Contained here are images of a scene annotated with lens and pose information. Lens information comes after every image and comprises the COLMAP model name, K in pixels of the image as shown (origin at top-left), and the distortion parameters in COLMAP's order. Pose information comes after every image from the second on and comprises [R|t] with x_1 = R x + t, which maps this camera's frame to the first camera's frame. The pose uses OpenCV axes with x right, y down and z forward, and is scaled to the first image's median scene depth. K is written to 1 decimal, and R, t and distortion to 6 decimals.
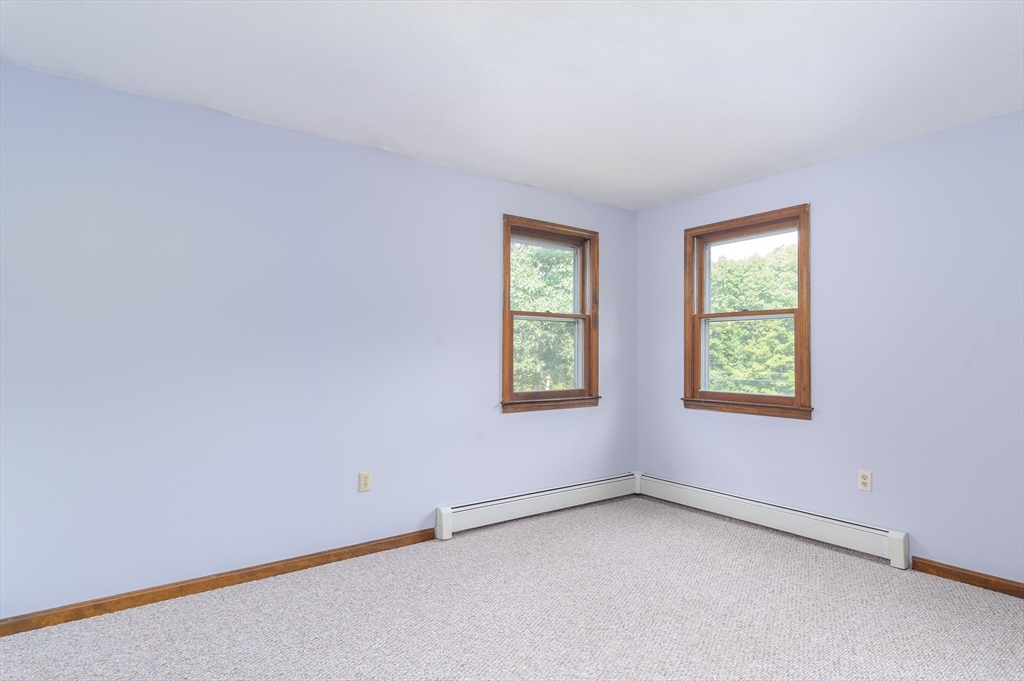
lens RADIAL K [[549.4, 0, 504.7], [0, 549.4, 337.5], [0, 0, 1]] dist [0.003990, 0.000602]
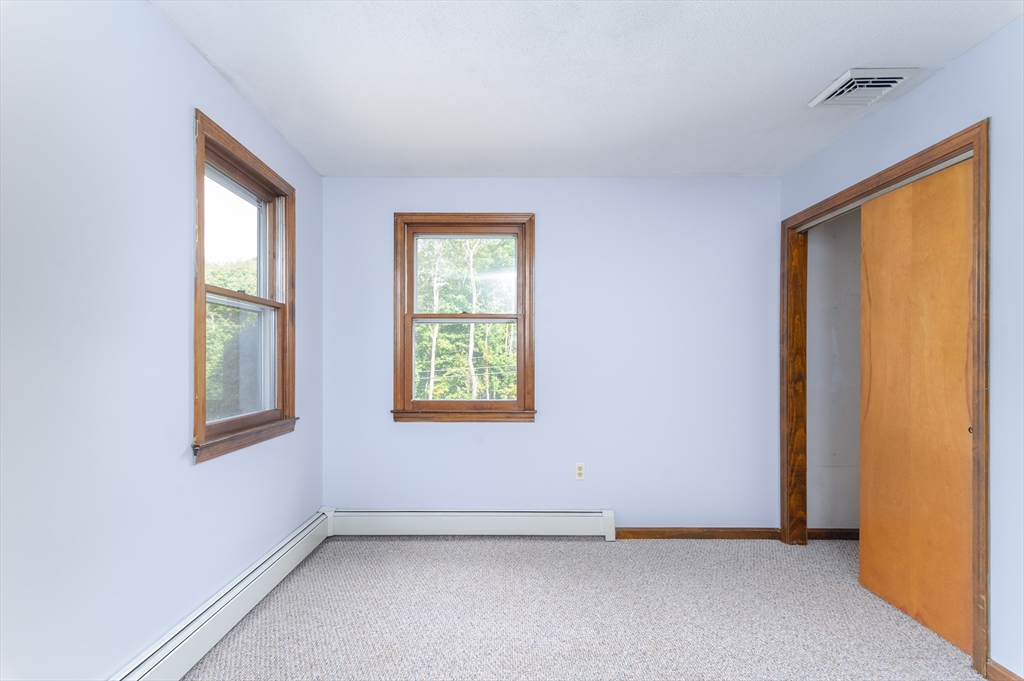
lens RADIAL K [[516.4, 0, 513.2], [0, 516.4, 355.9], [0, 0, 1]] dist [0.013547, -0.000166]
pose [[0.587787, 0.004403, 0.809004, -0.219963], [-0.024002, 0.999640, 0.011998, 0.011611], [-0.808660, -0.026470, 0.587681, 0.388273]]
